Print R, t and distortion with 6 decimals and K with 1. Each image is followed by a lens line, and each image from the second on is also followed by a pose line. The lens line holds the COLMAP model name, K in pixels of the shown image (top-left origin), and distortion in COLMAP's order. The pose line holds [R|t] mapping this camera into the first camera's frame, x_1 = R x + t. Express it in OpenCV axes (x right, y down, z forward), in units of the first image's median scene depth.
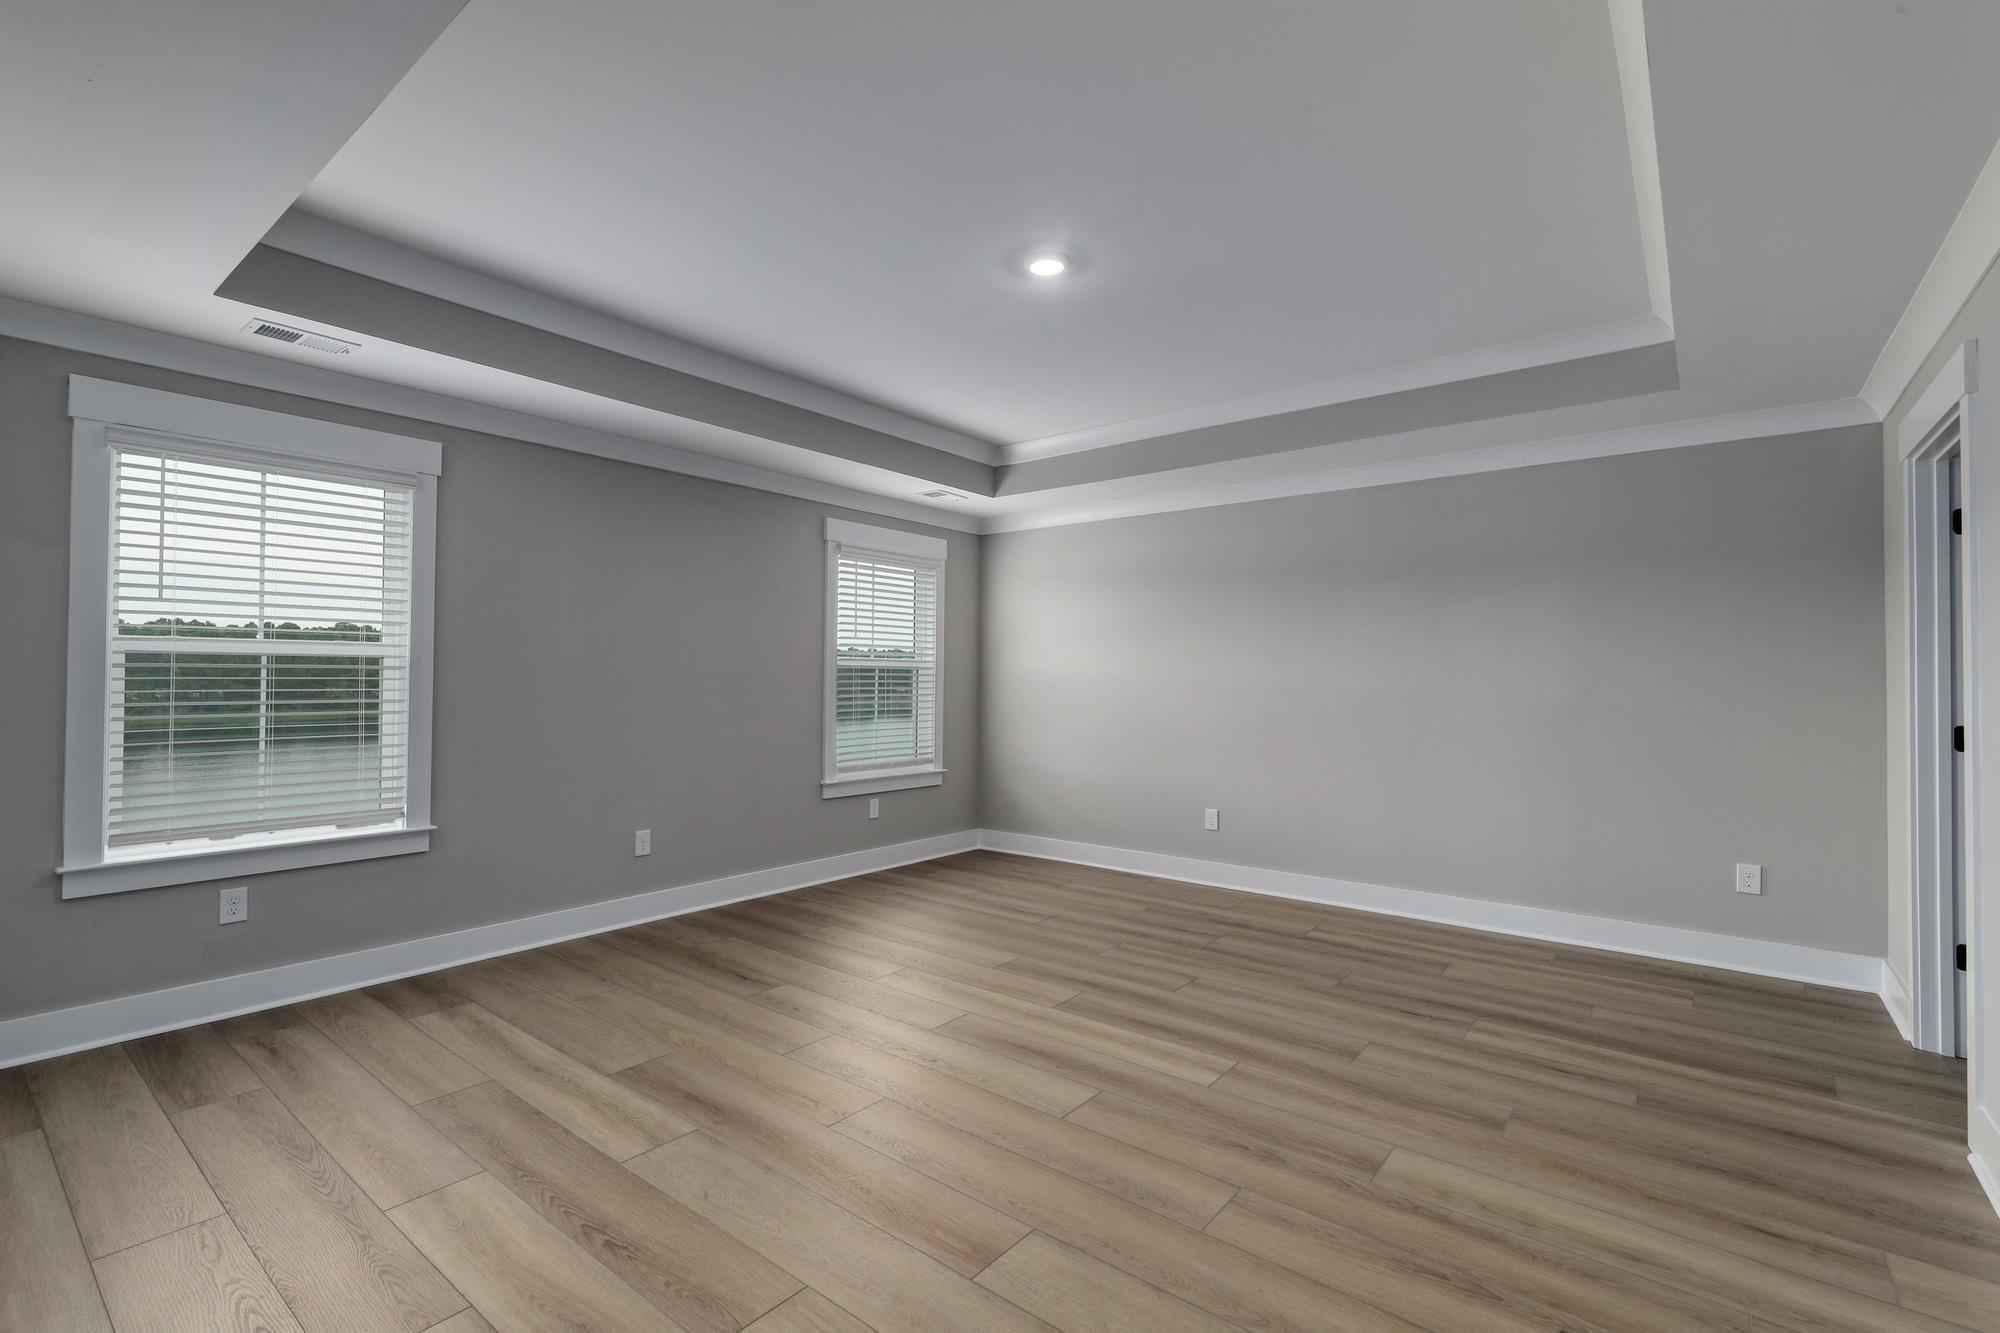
lens RADIAL K [[880.6, 0, 987.1], [0, 880.6, 679.3], [0, 0, 1]] dist [-0.000756, -0.000037]
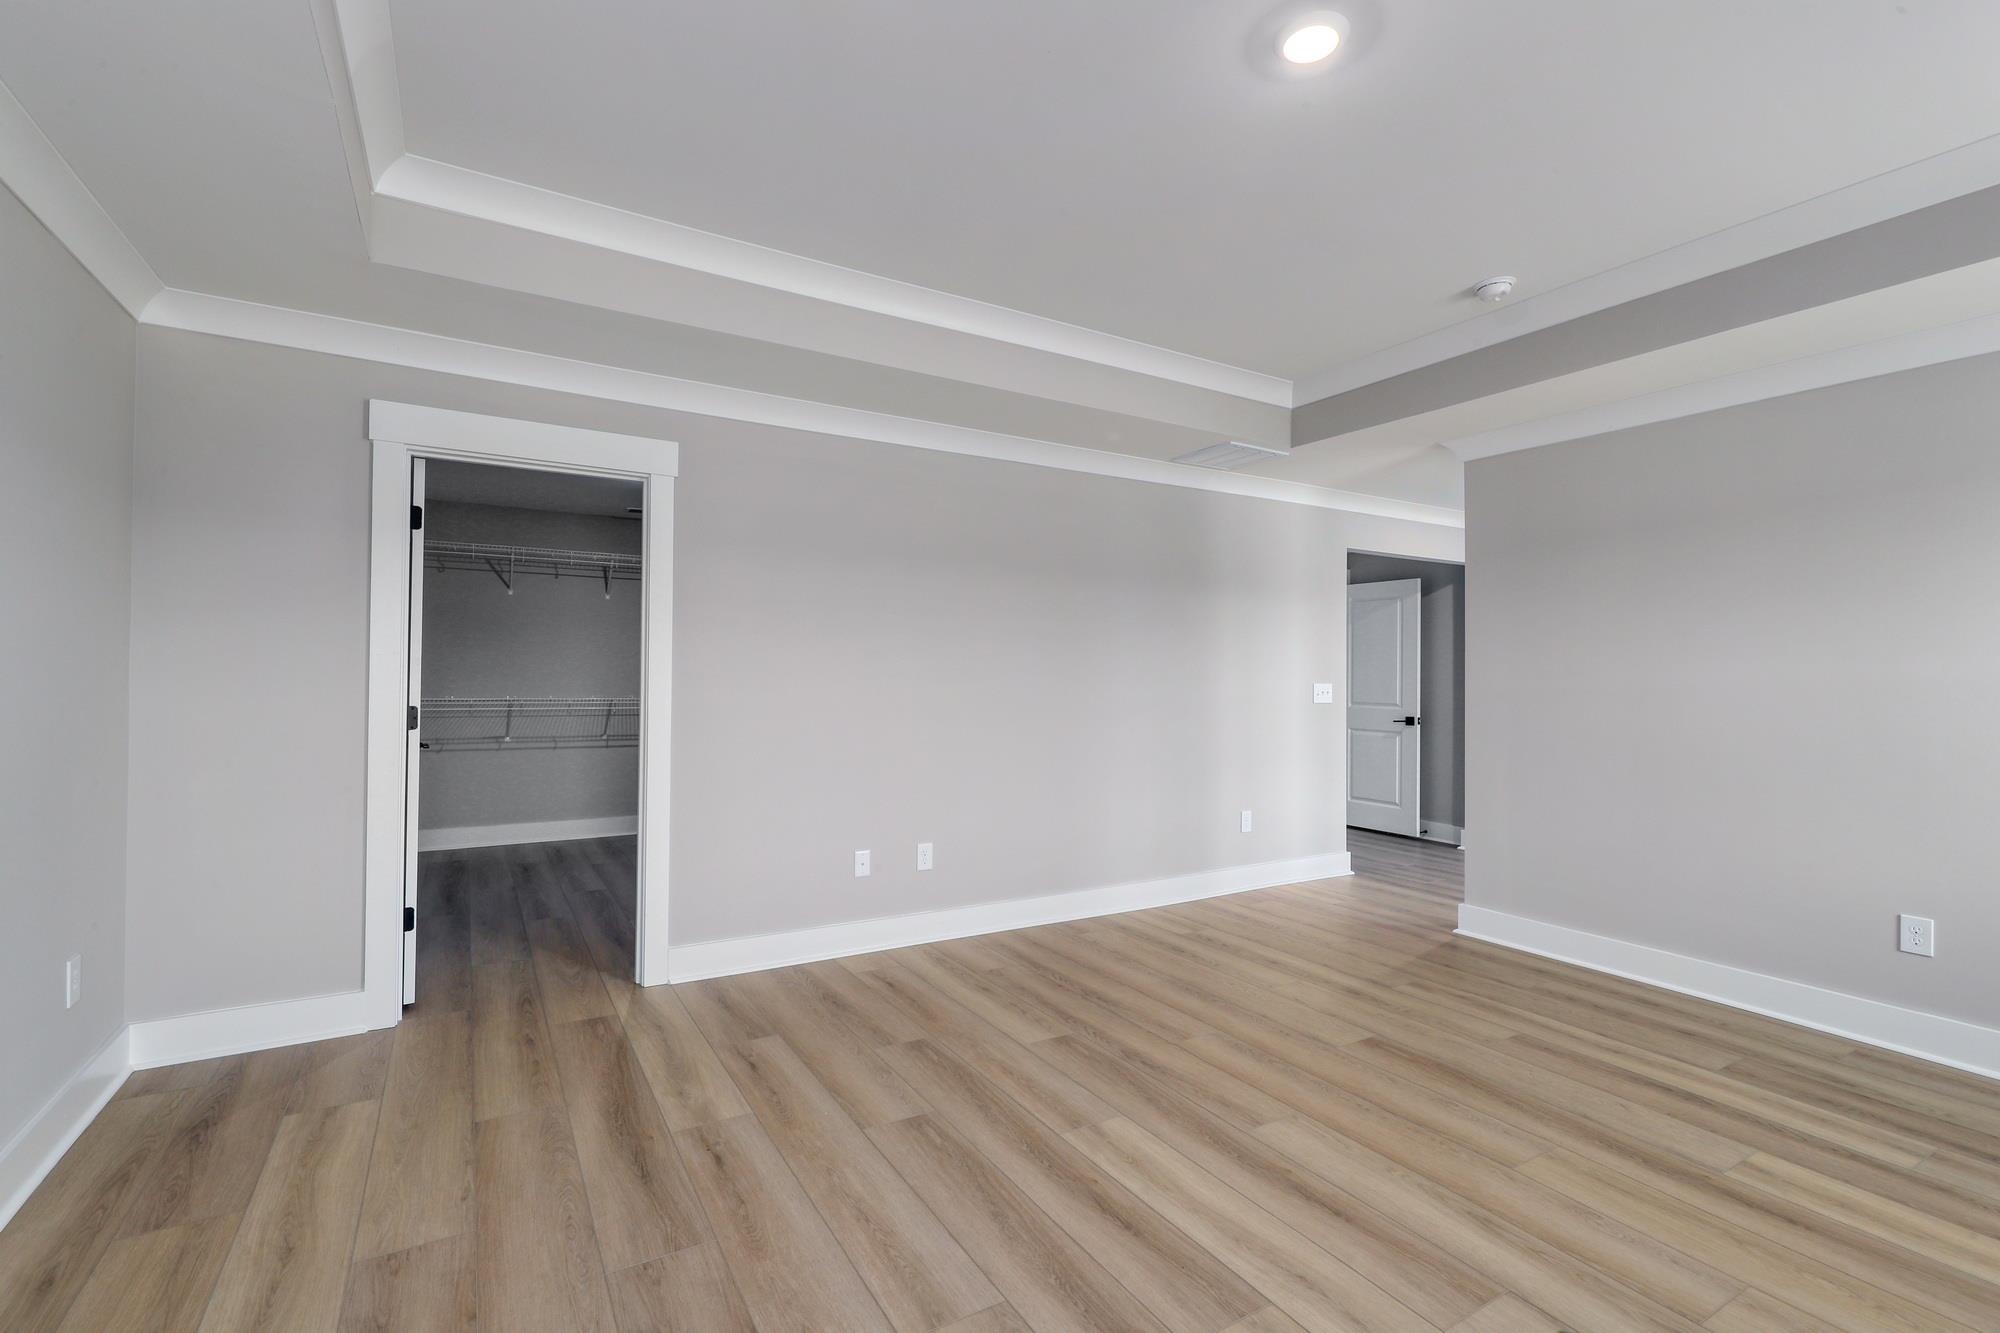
lens RADIAL K [[880.6, 0, 1018.2], [0, 880.6, 664.5], [0, 0, 1]] dist [-0.000756, -0.000037]
pose [[-0.944740, -0.012030, 0.327601, 0.061080], [-0.014280, 0.999888, -0.004465, -0.001120], [-0.327511, -0.008896, -0.944806, 1.930012]]
